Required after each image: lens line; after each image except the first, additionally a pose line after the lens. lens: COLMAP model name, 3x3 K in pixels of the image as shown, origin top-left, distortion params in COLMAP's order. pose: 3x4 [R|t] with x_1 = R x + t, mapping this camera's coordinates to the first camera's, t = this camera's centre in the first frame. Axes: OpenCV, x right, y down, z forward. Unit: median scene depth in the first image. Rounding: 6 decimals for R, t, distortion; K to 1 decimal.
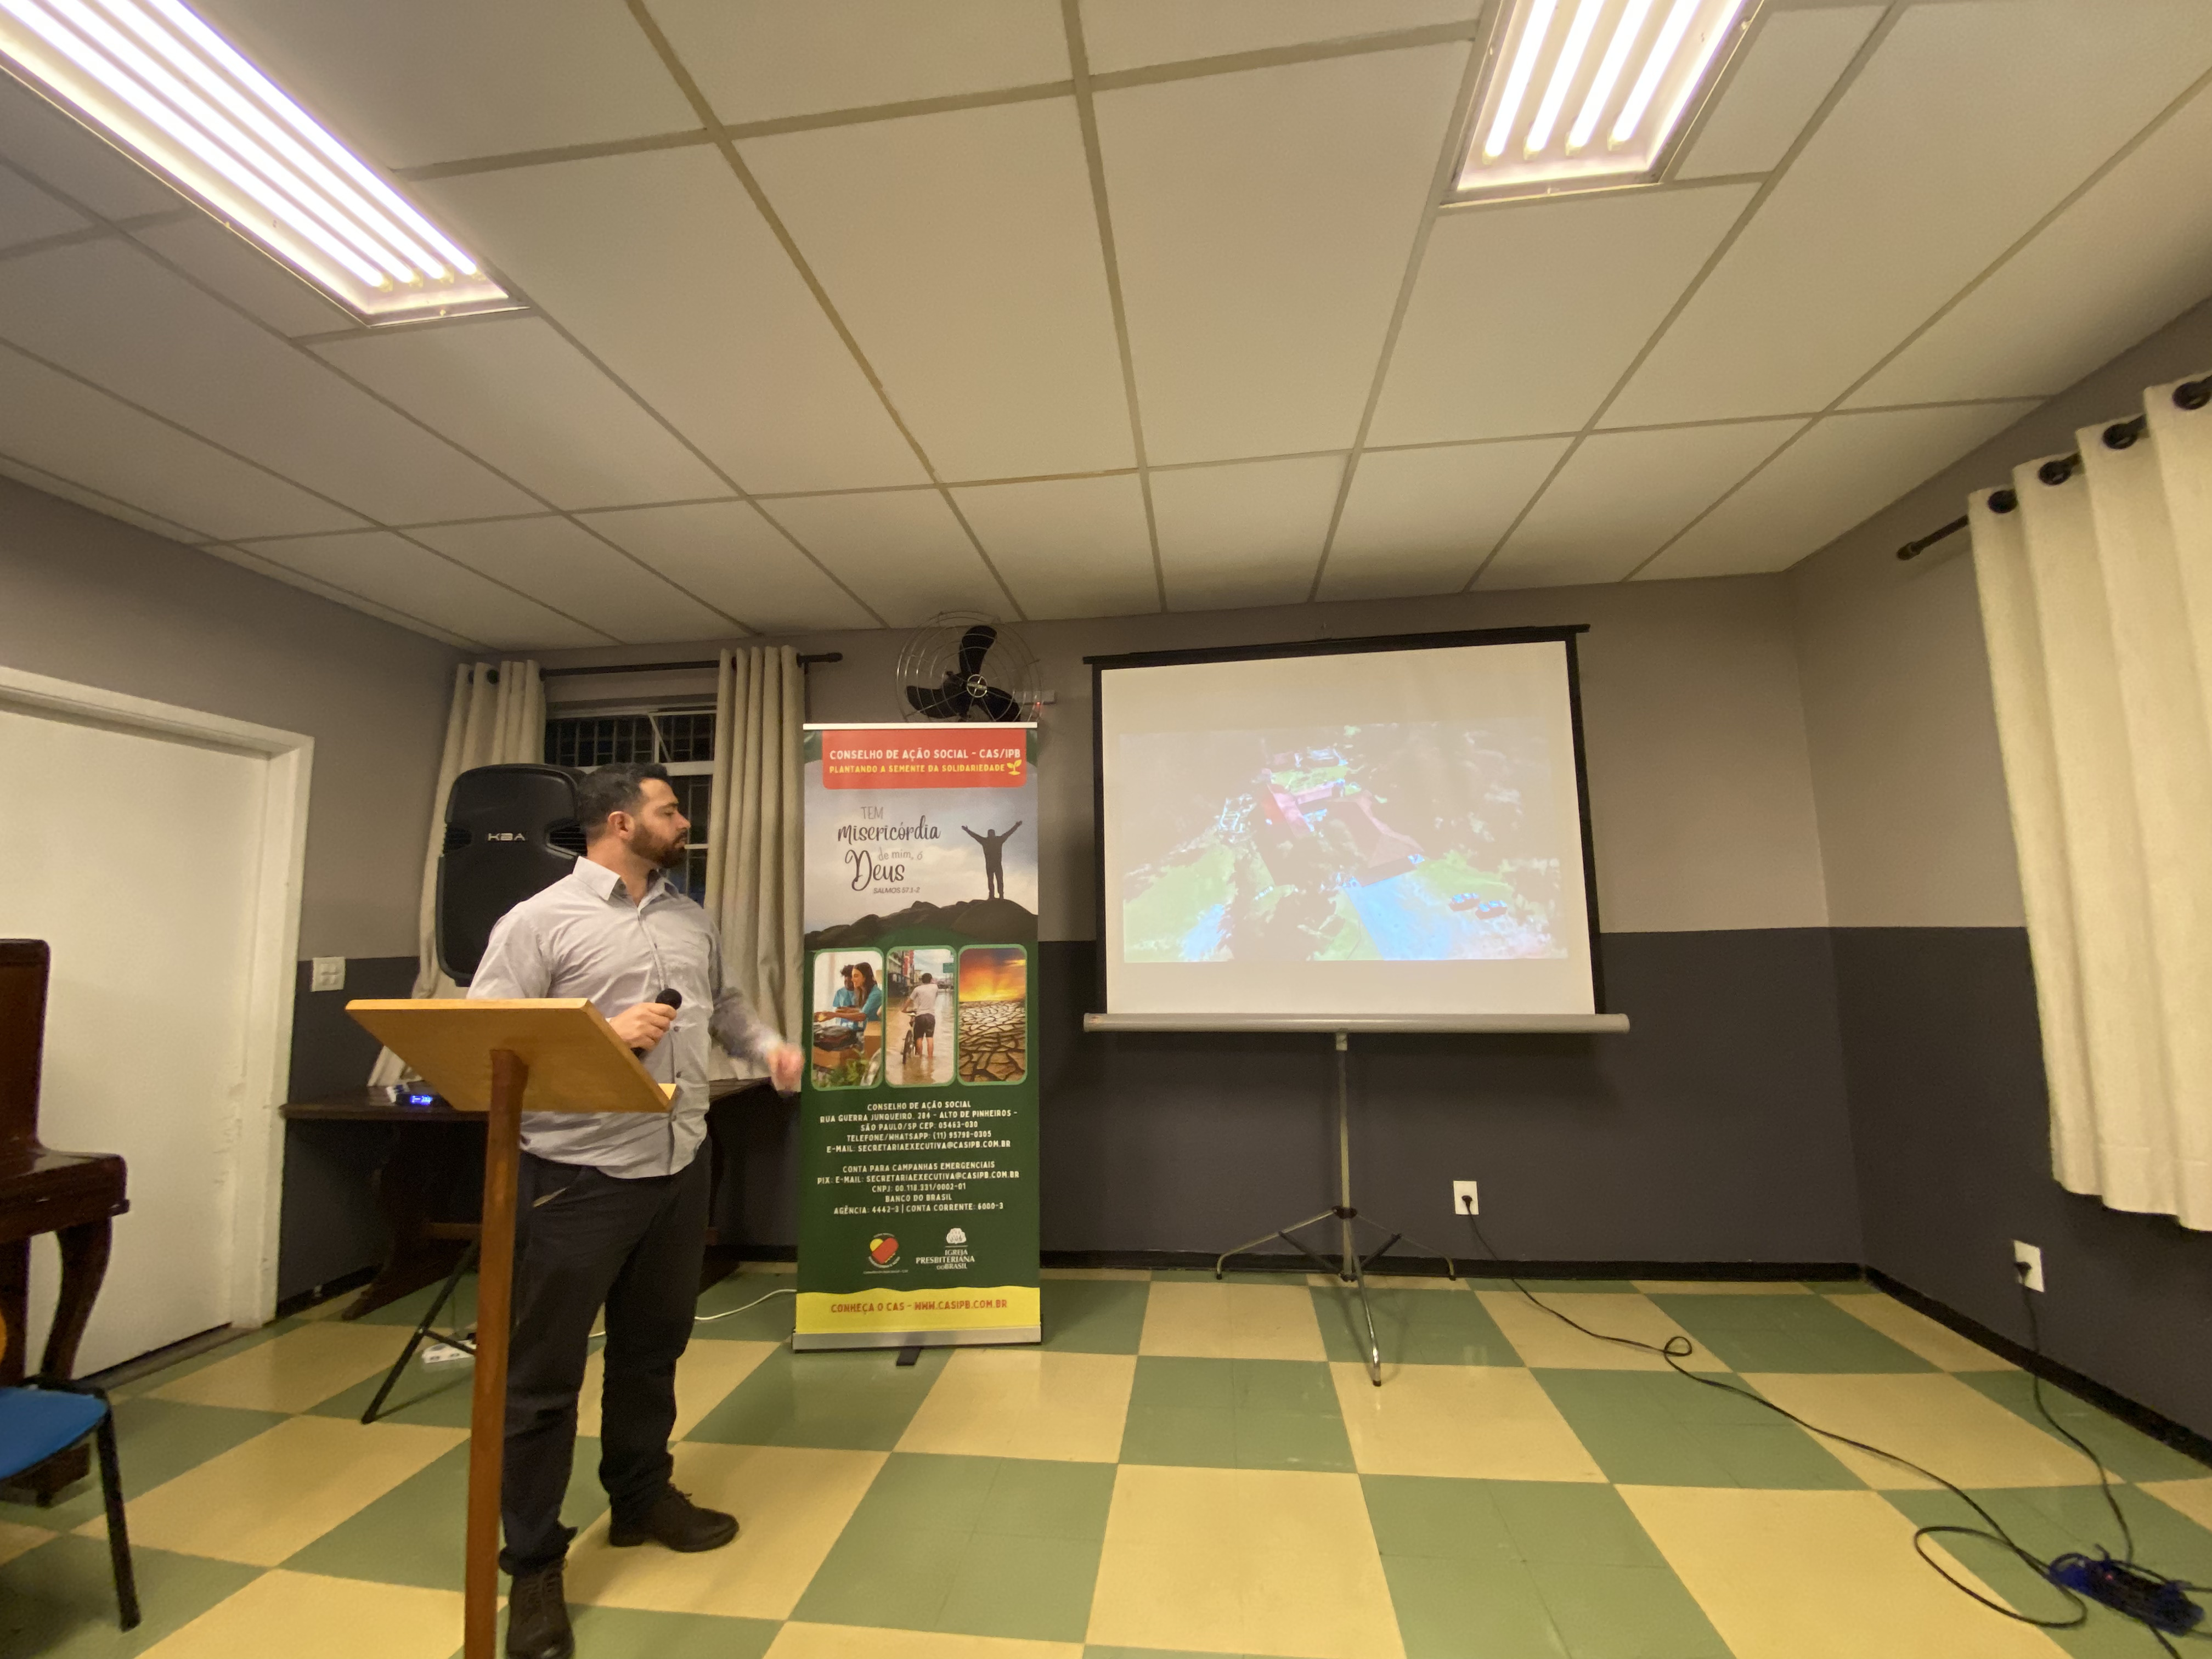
lens RADIAL K [[904.3, 0, 1097.0], [0, 904.3, 810.4], [0, 0, 1]] dist [0.000031, -0.004622]
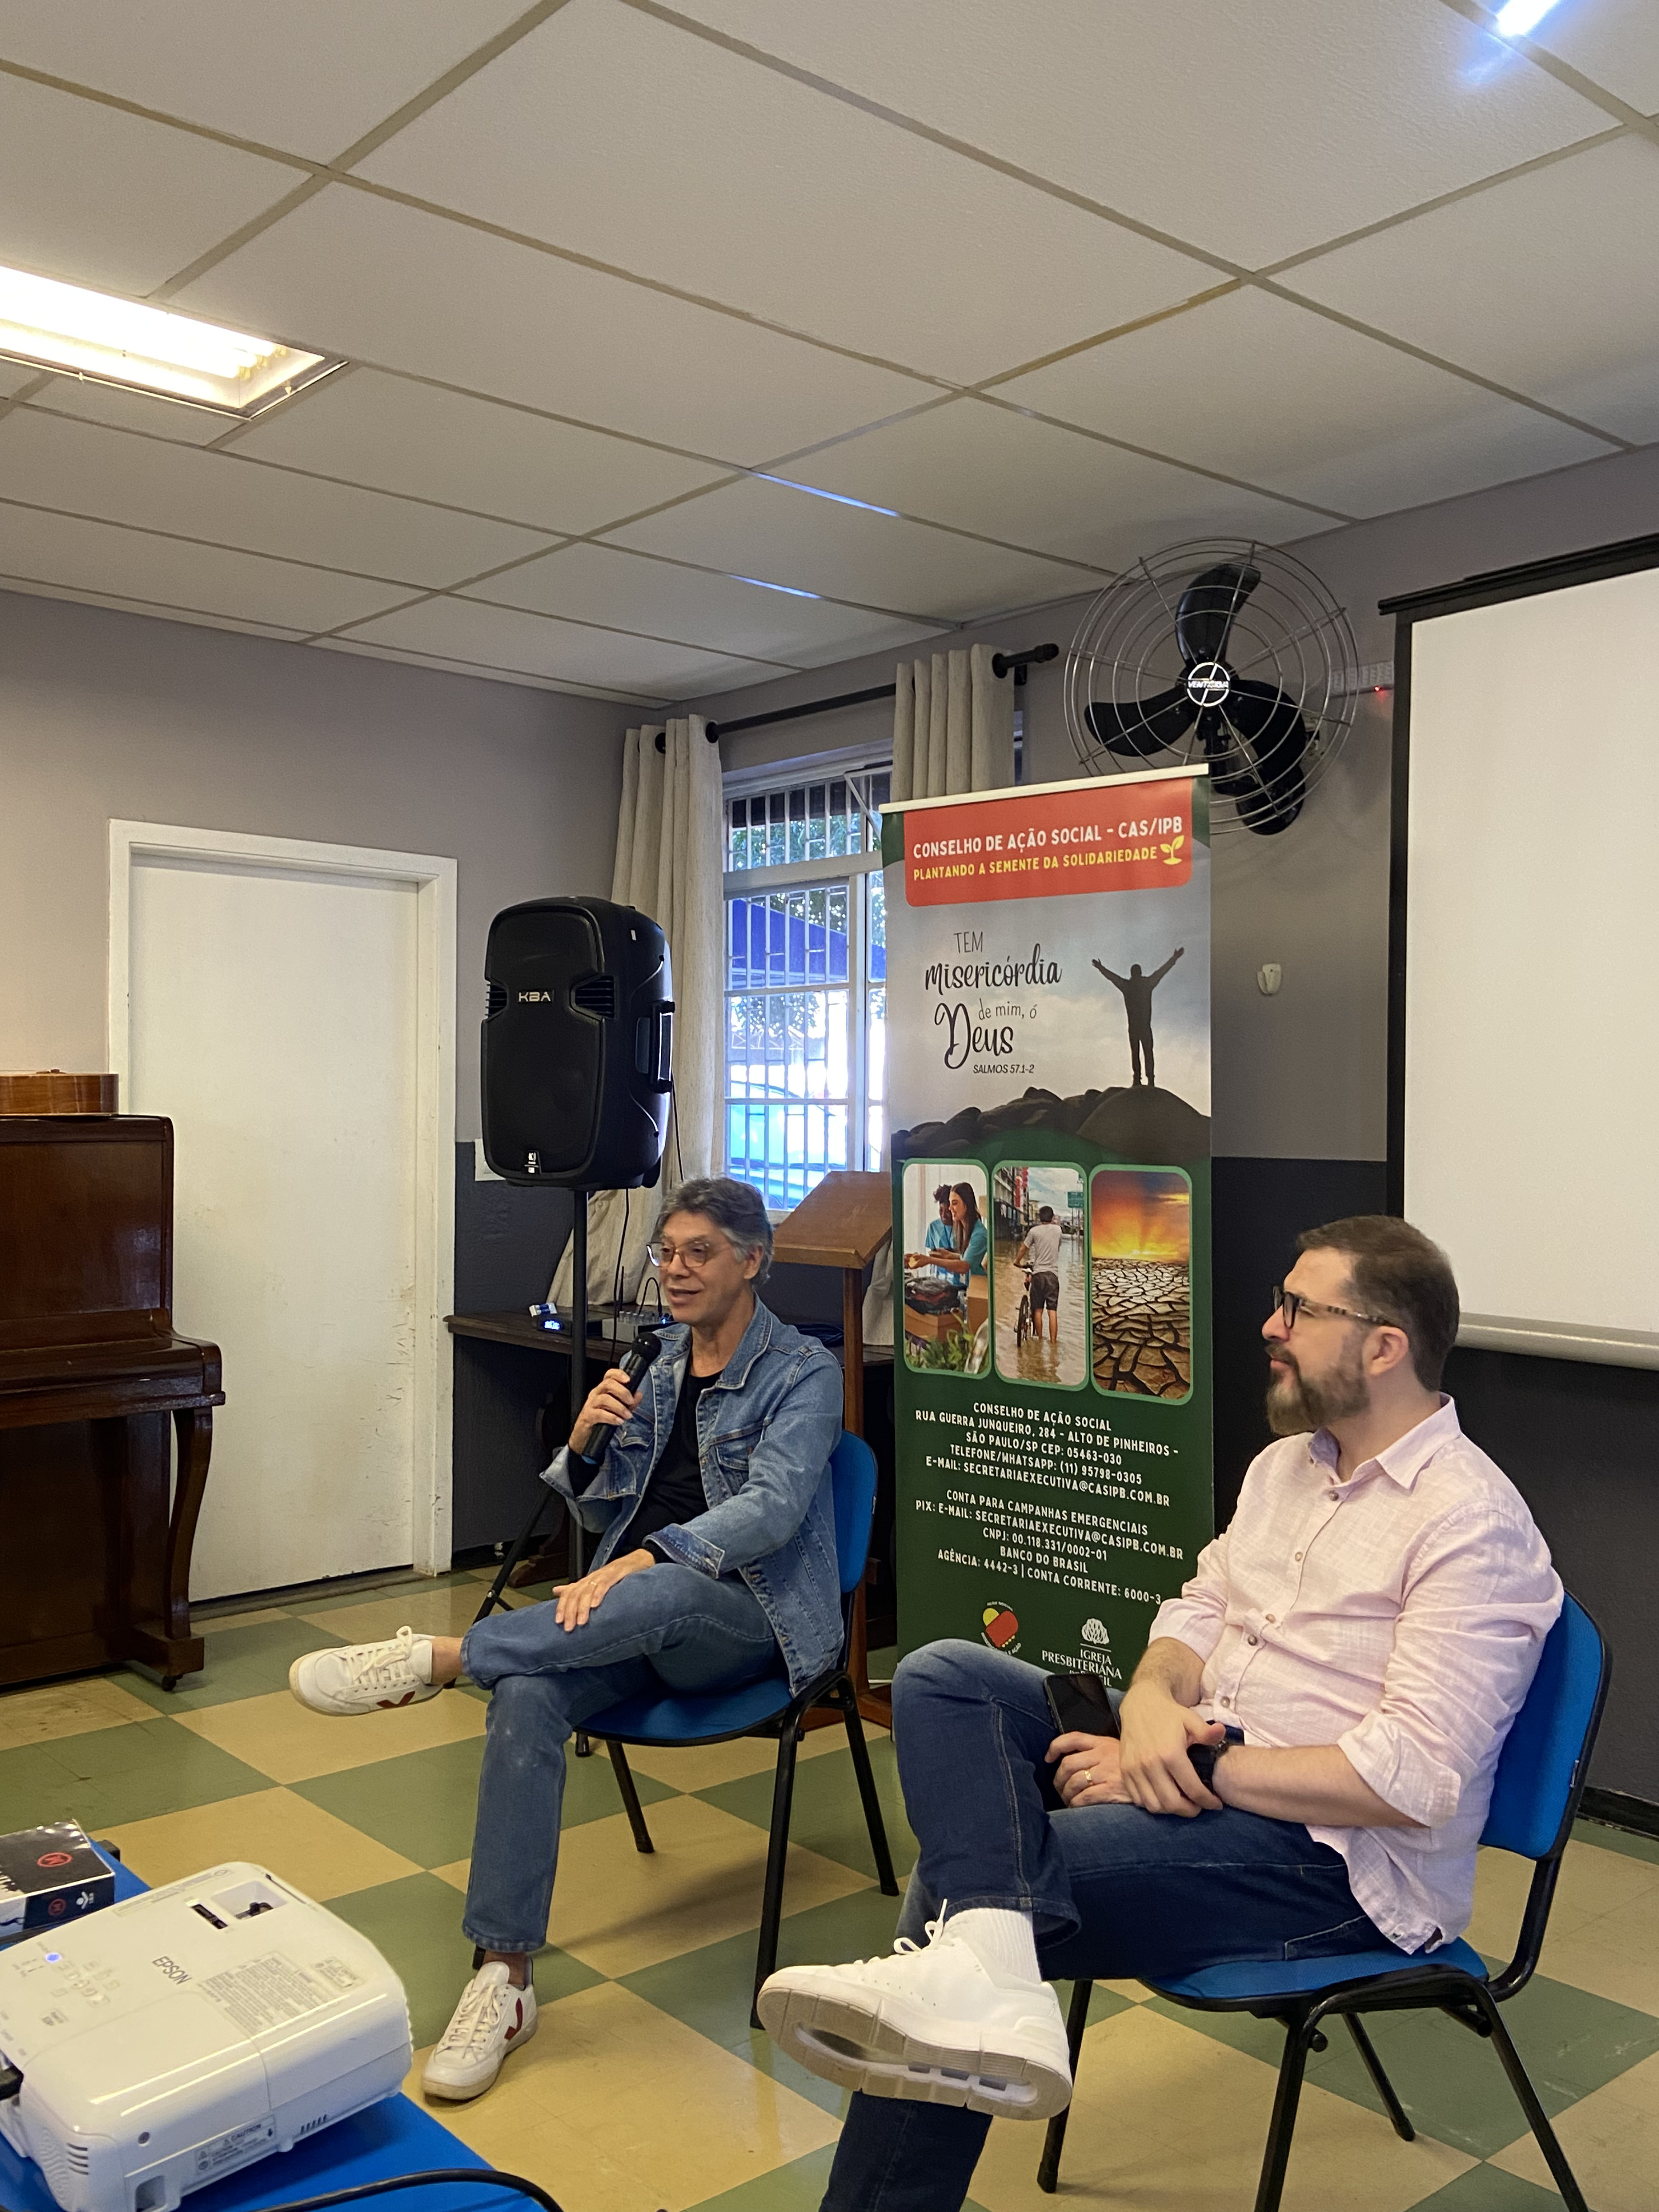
lens RADIAL K [[1873.7, 0, 847.3], [0, 1873.7, 1115.9], [0, 0, 1]] dist [0.076088, -0.024503]
pose [[0.744402, 0.030599, -0.667030, 0.551896], [0.069020, 0.990073, 0.122443, -0.043164], [0.664155, -0.137185, 0.734900, -0.004637]]
